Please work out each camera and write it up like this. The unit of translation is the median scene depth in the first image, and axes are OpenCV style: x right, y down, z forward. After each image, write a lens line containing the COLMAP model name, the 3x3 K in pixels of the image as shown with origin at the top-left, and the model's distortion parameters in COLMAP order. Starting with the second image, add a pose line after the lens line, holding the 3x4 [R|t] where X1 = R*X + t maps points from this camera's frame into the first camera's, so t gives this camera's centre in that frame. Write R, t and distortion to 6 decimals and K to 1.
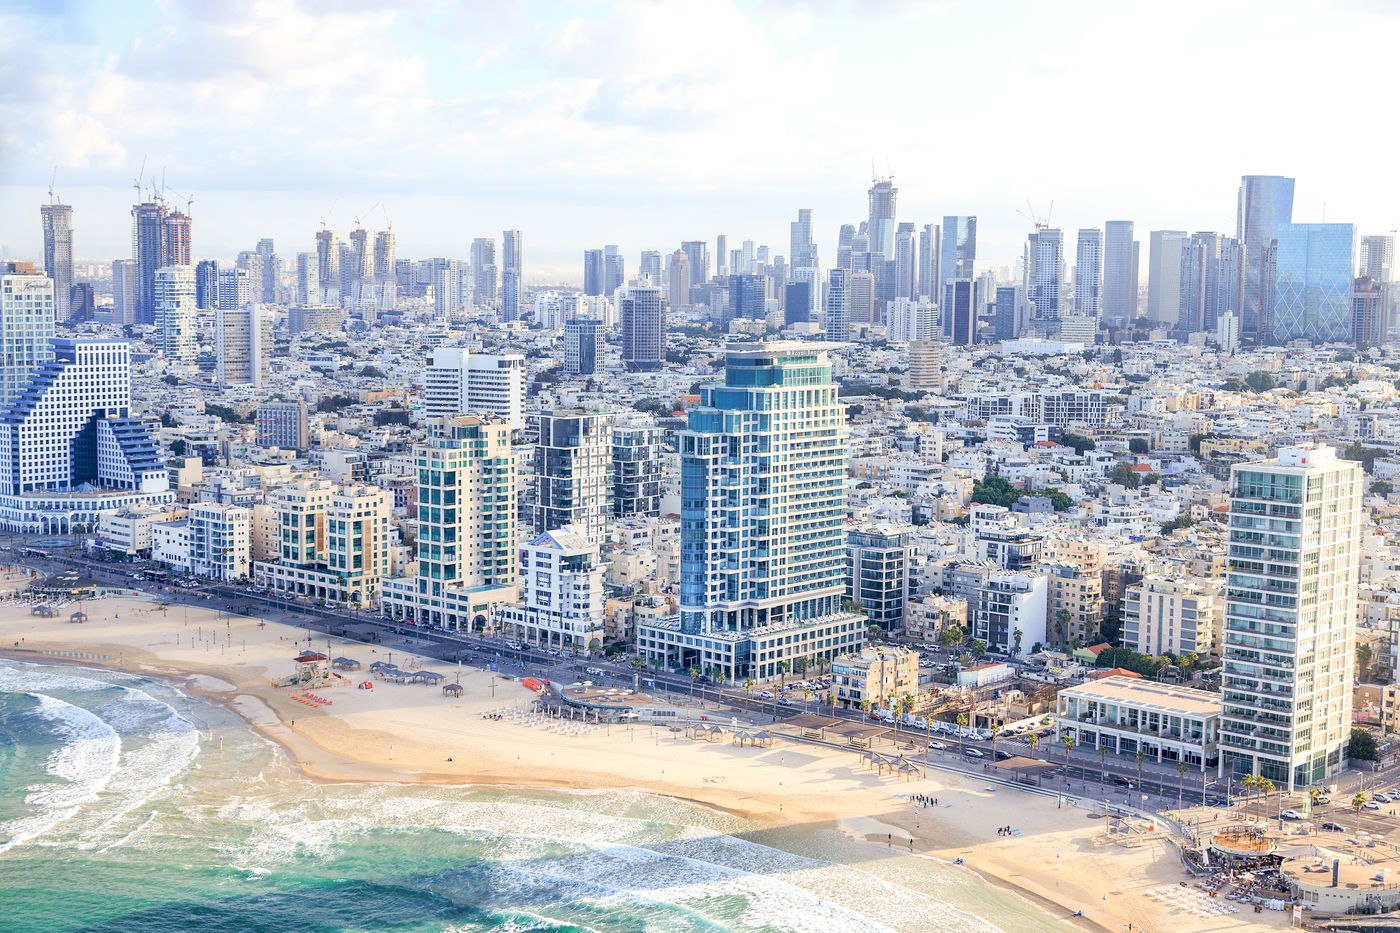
lens RADIAL K [[1892.1, 0, 700.1], [0, 1892.1, 526.6], [0, 0, 1]] dist [0.008695, 0.047870]
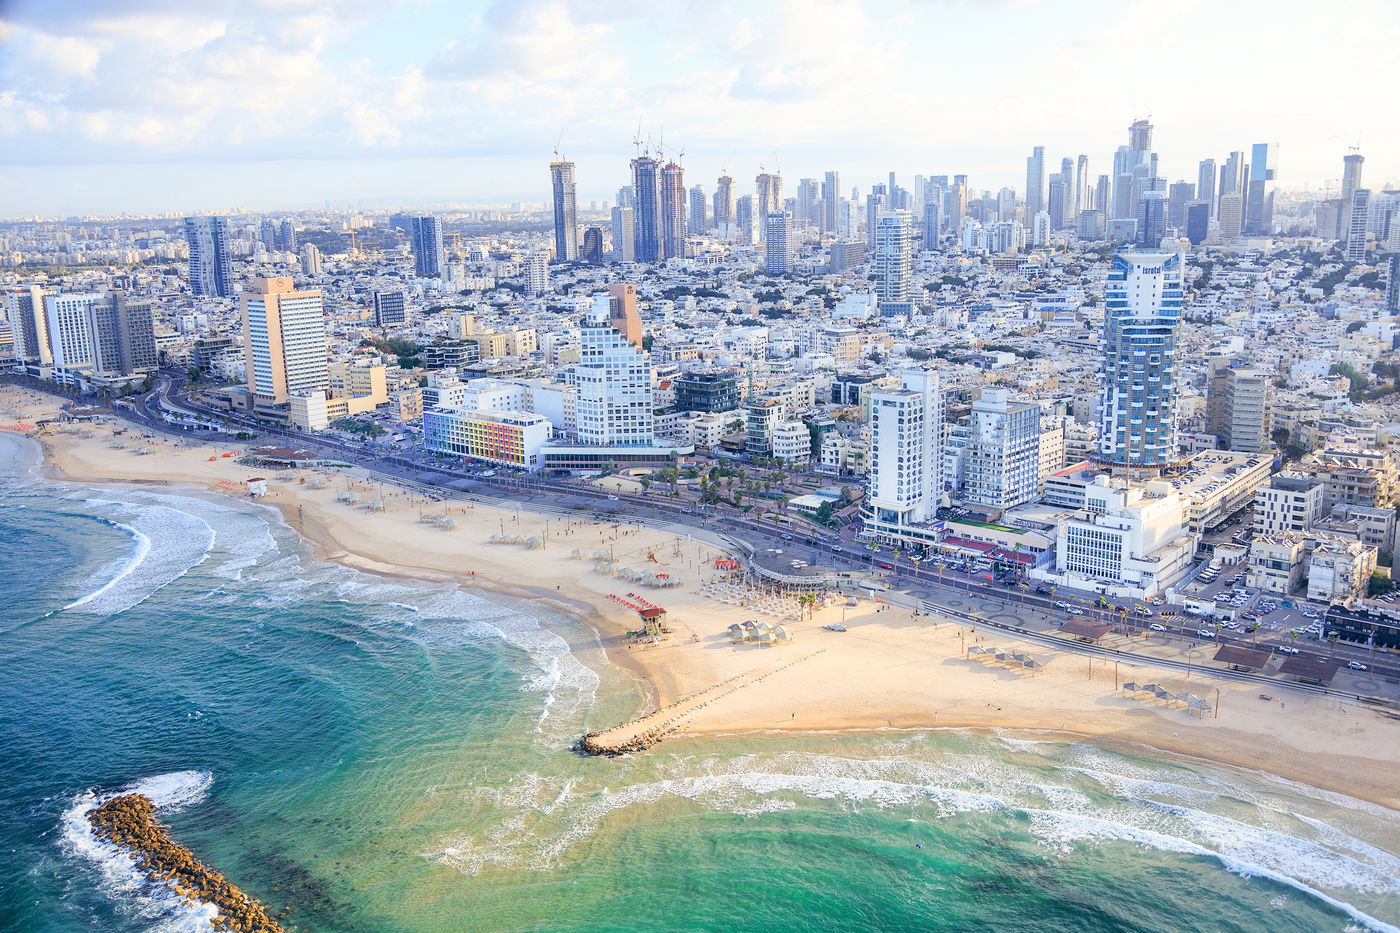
lens RADIAL K [[1173.5, 0, 690.2], [0, 1173.5, 464.4], [0, 0, 1]] dist [-0.002268, 0.009273]
pose [[0.999213, -0.032883, -0.022189, -0.773647], [0.034689, 0.995637, 0.086627, -0.126522], [0.019244, -0.087329, 0.995994, 0.762309]]
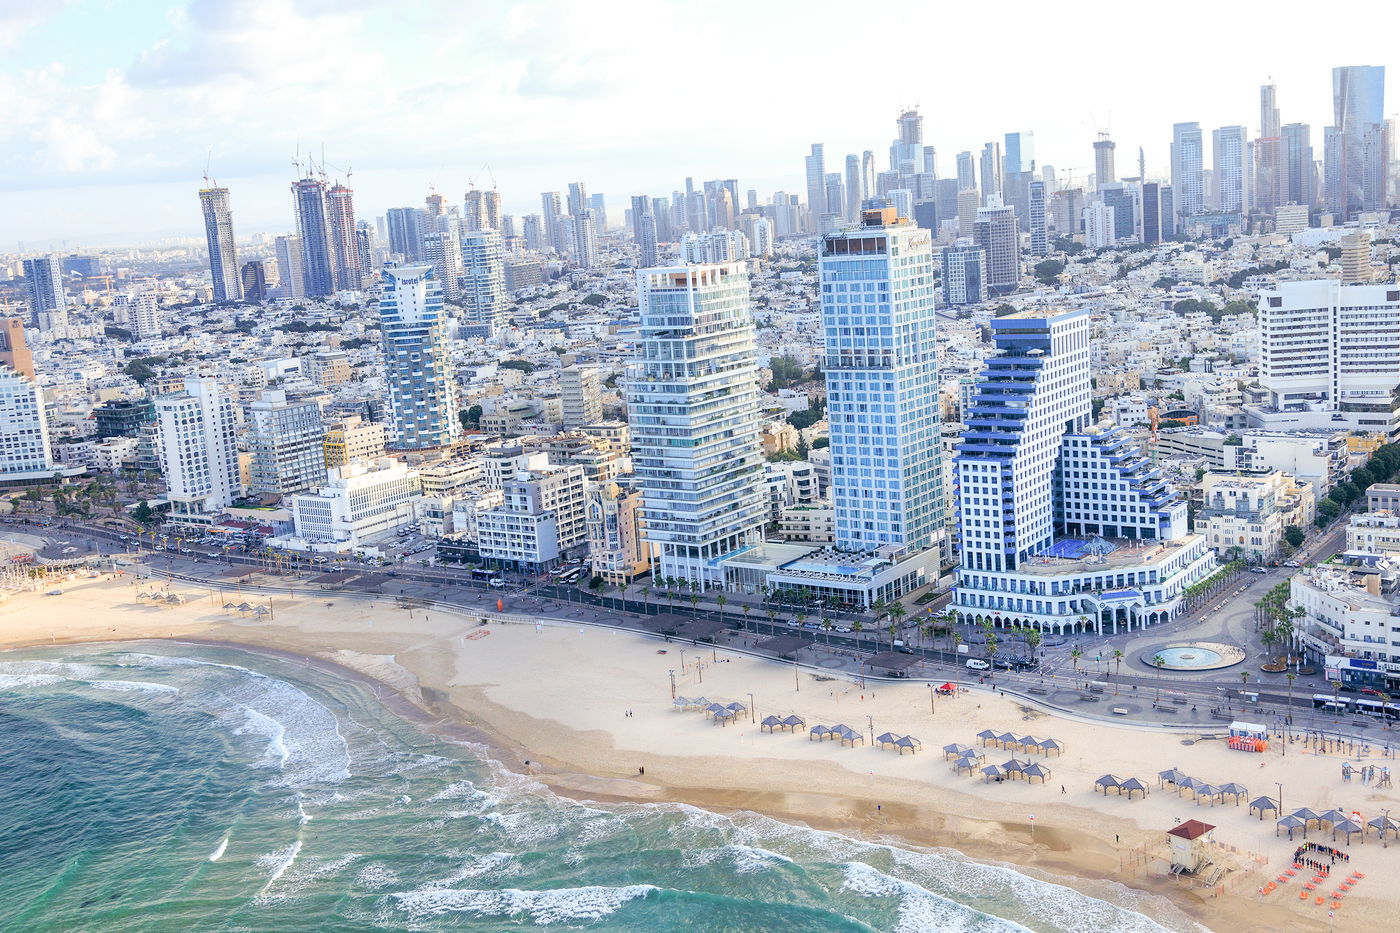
lens RADIAL K [[1453.5, 0, 702.6], [0, 1453.5, 459.7], [0, 0, 1]] dist [0.025182, 0.005015]
pose [[0.990502, -0.101096, 0.093201, -0.506403], [0.097727, 0.994407, 0.040039, -0.083591], [-0.096727, -0.030550, 0.994842, 0.526970]]
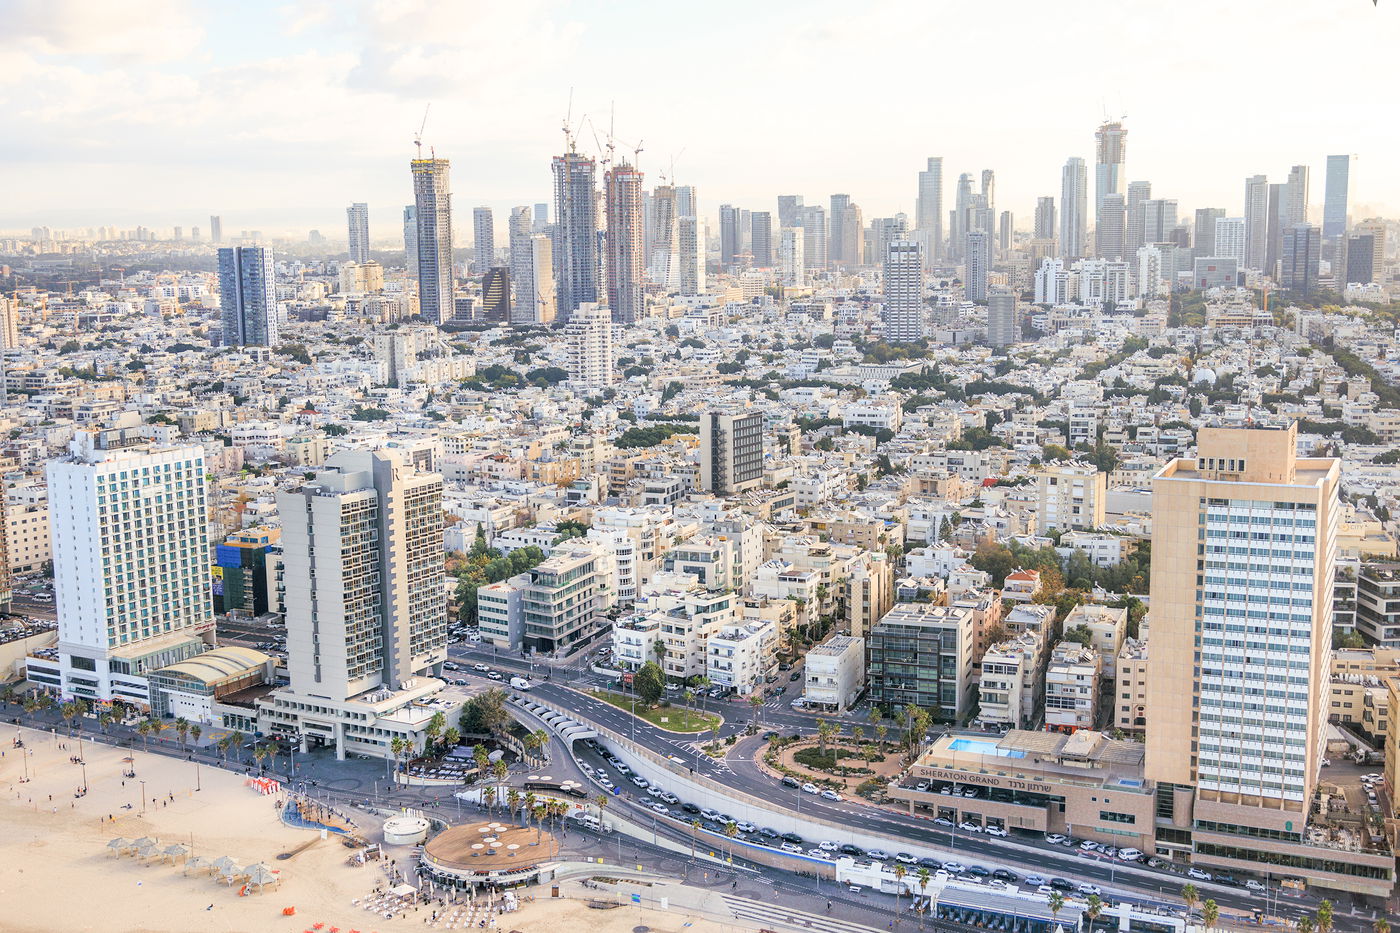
lens RADIAL K [[1536.8, 0, 647.8], [0, 1536.8, 485.5], [0, 0, 1]] dist [0.008487, 0.003426]
pose [[0.967156, -0.068450, 0.244792, -1.282575], [0.059741, 0.997294, 0.042837, -0.203415], [-0.247062, -0.026806, 0.968629, 1.267107]]
